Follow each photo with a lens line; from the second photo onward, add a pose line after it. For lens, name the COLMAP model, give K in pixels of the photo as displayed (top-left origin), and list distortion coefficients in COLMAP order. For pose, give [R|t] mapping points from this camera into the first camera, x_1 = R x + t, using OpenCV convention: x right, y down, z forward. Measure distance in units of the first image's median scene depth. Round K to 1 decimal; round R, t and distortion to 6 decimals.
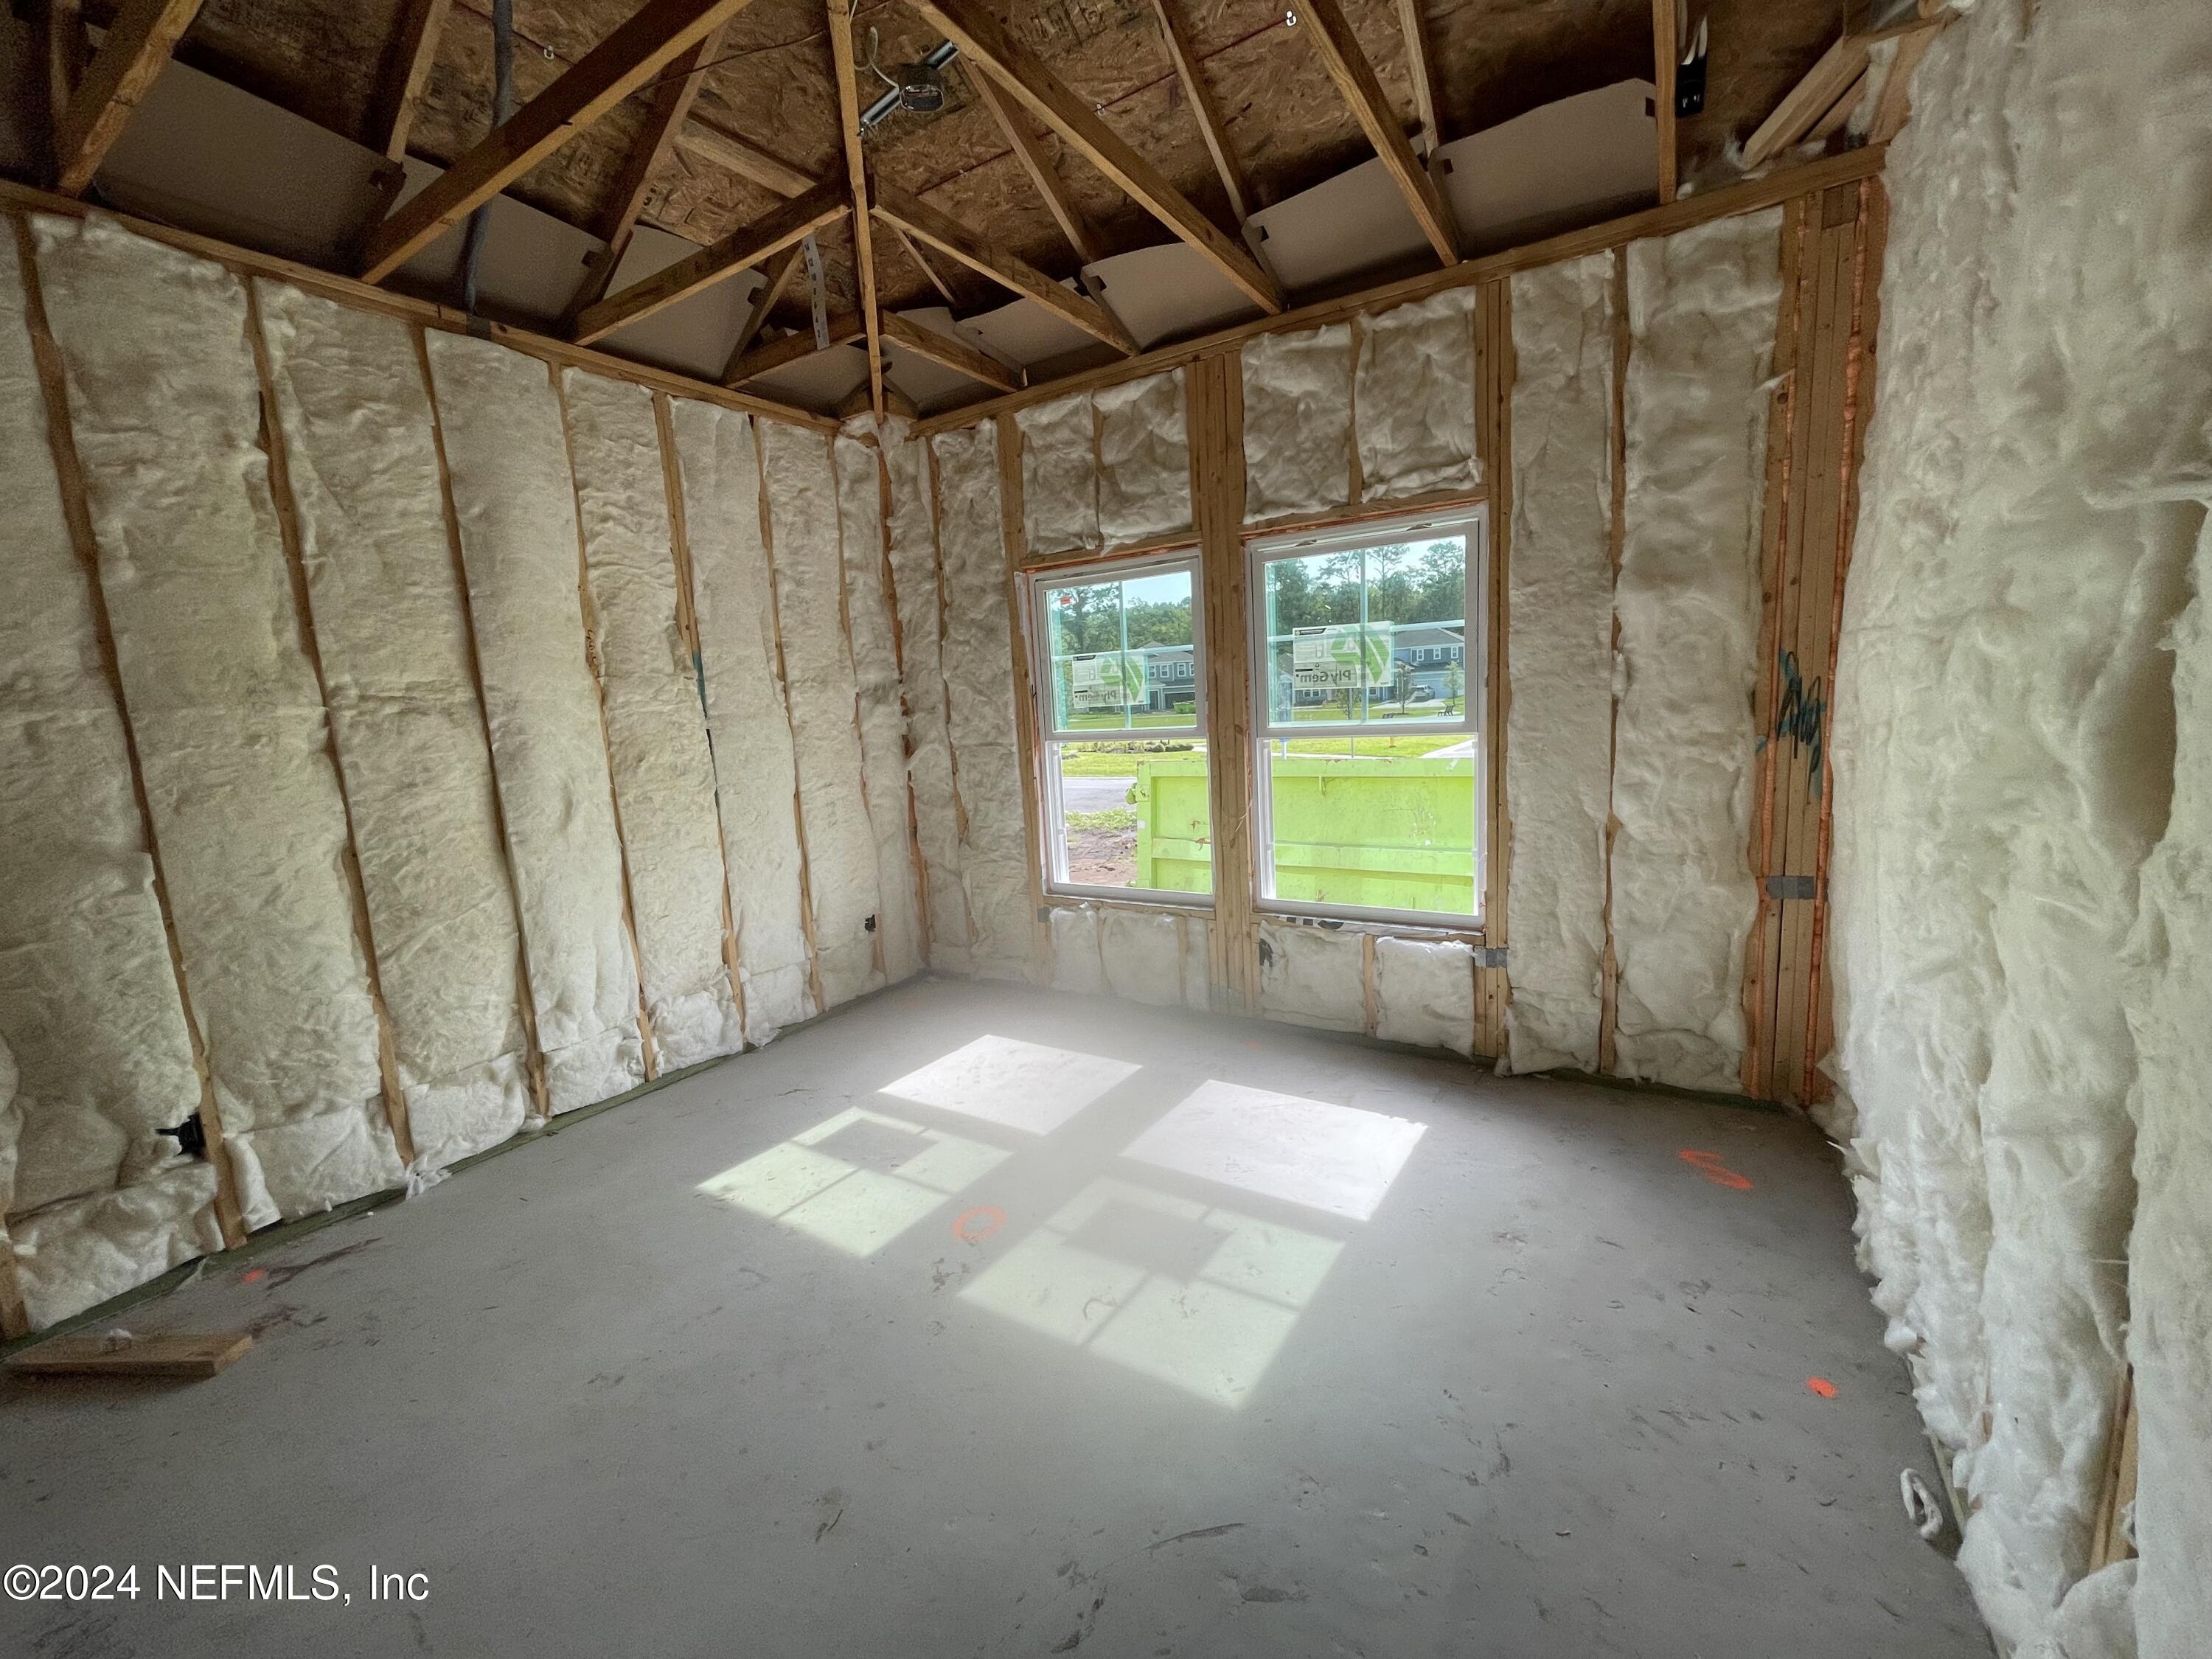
lens RADIAL K [[894.1, 0, 1106.6], [0, 894.1, 829.2], [0, 0, 1]] dist [-0.003895, 0.000771]
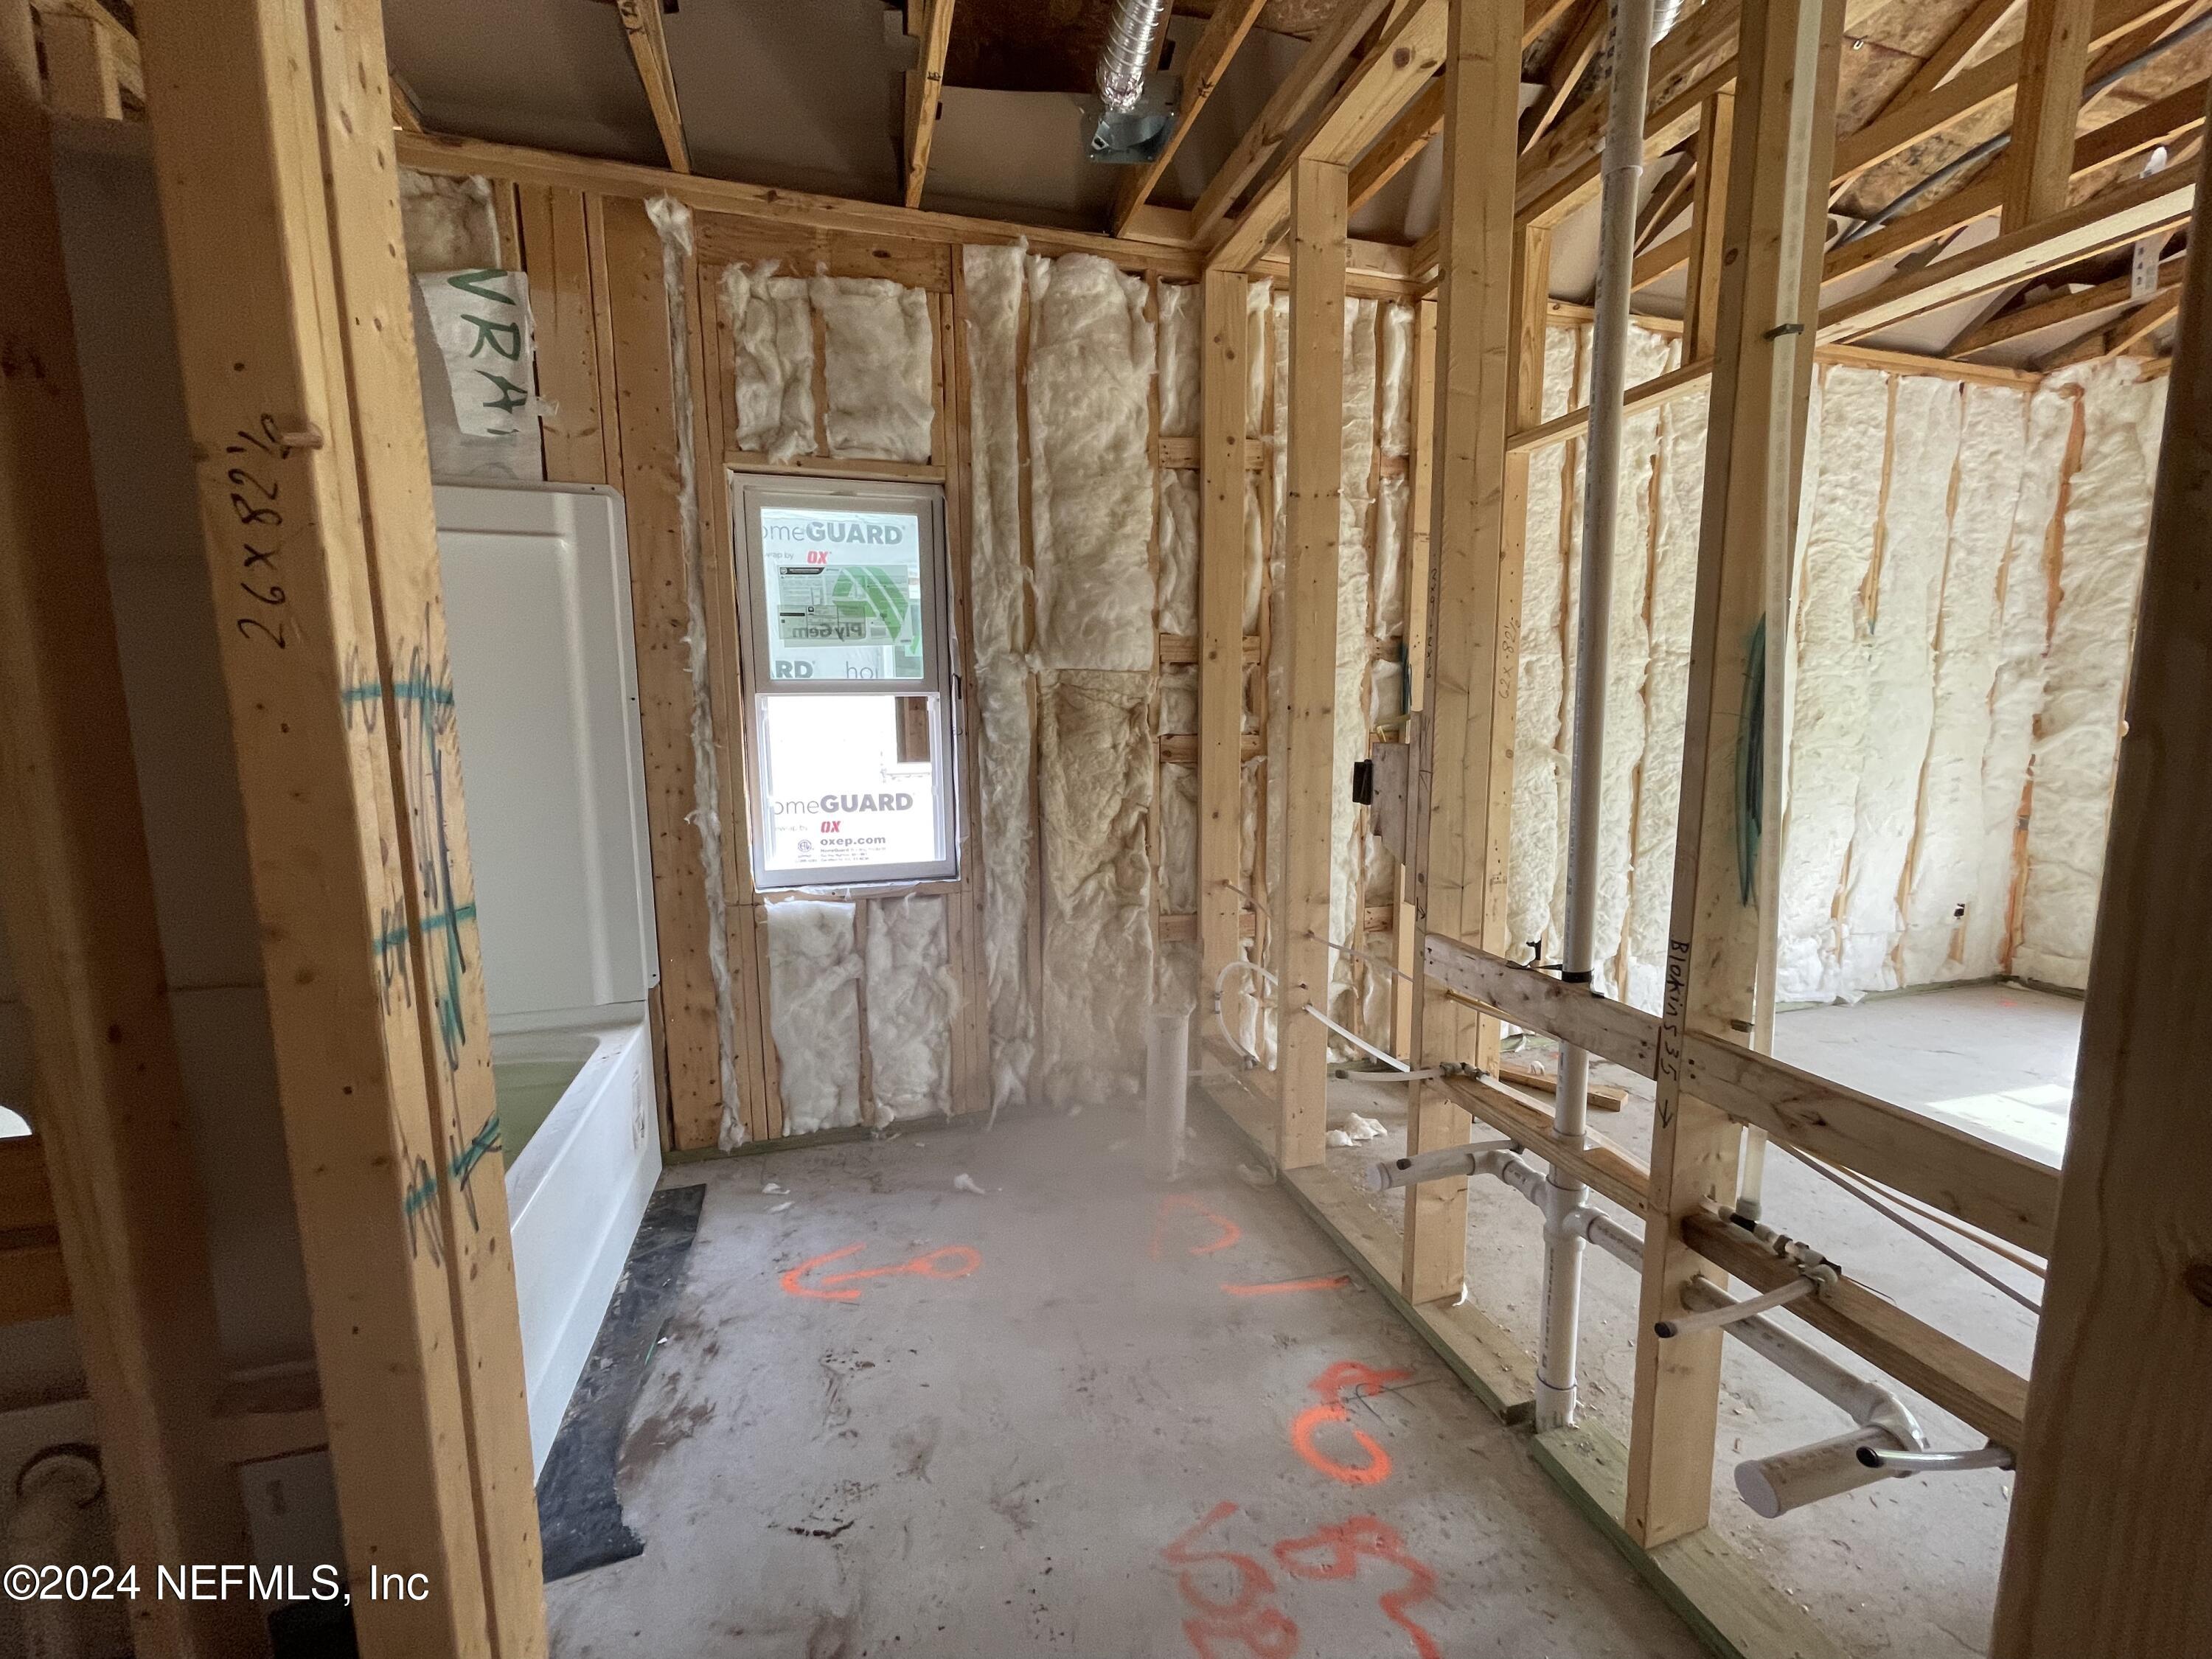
lens RADIAL K [[894.1, 0, 1106.4], [0, 894.1, 833.5], [0, 0, 1]] dist [-0.003895, 0.000771]
pose [[0.750767, 0.138873, -0.645804, -0.383795], [-0.129399, 0.989629, 0.062379, 0.092923], [0.647769, 0.036734, 0.760951, -0.346076]]
